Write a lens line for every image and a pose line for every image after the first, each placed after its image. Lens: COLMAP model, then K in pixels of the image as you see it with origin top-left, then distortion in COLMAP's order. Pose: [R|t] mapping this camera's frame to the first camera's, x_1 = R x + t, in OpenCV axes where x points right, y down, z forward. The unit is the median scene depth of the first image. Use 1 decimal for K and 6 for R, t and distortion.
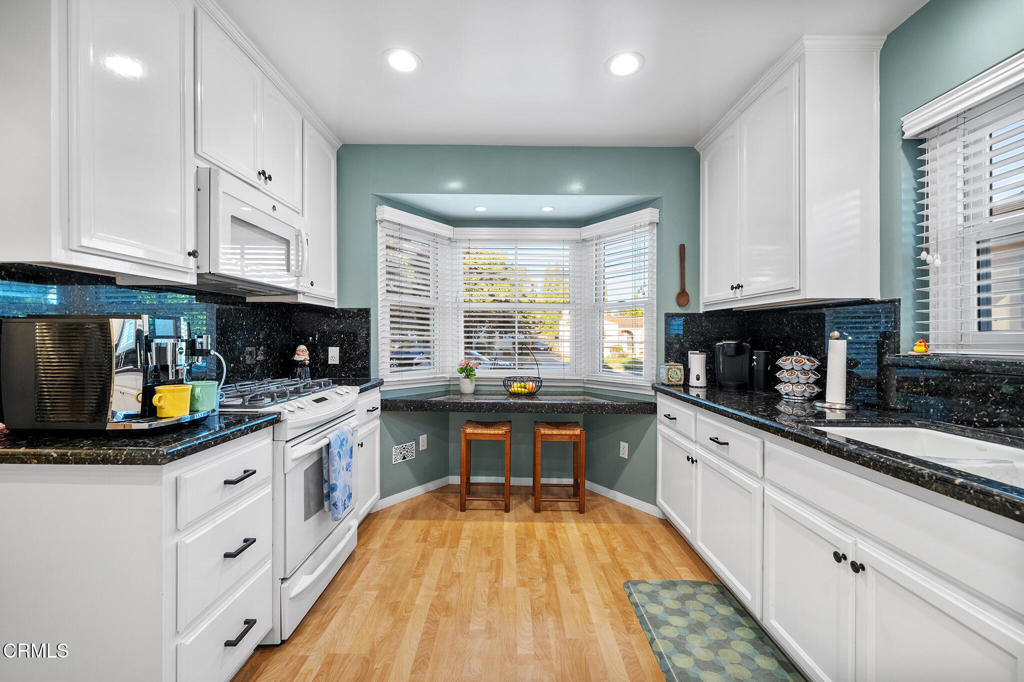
lens RADIAL K [[426.0, 0, 519.3], [0, 426.0, 340.4], [0, 0, 1]] dist [-0.000885, -0.000201]
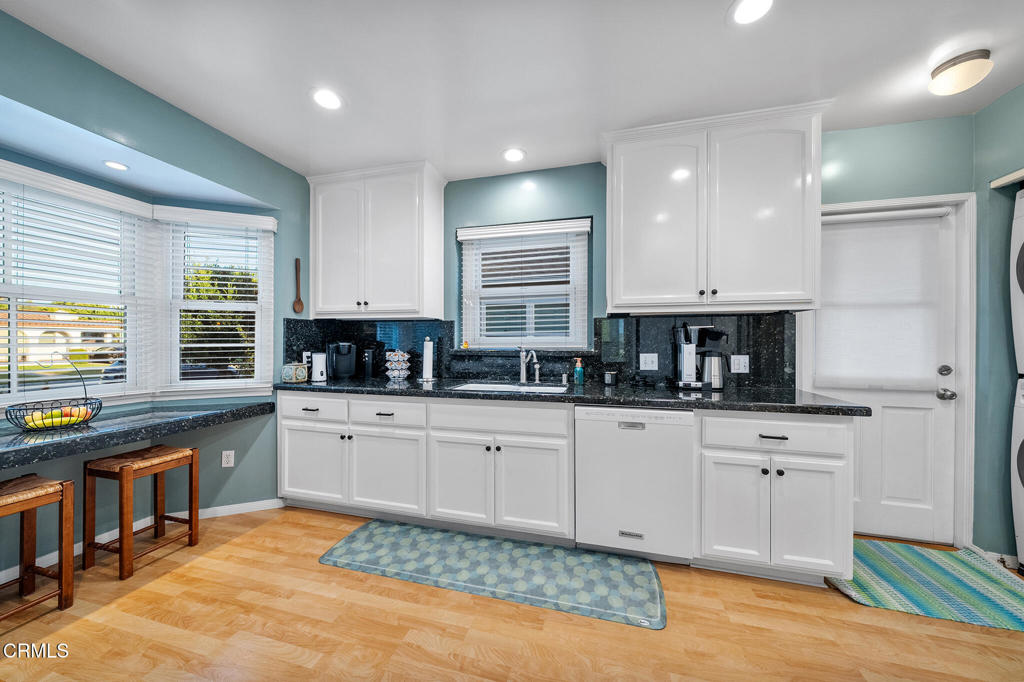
lens RADIAL K [[353.4, 0, 508.8], [0, 353.4, 342.3], [0, 0, 1]] dist [-0.002171, -0.000131]
pose [[0.258958, -0.009103, 0.965846, -0.471271], [0.005393, 0.999954, 0.007978, -0.007394], [-0.965874, 0.003142, 0.258995, 0.255983]]
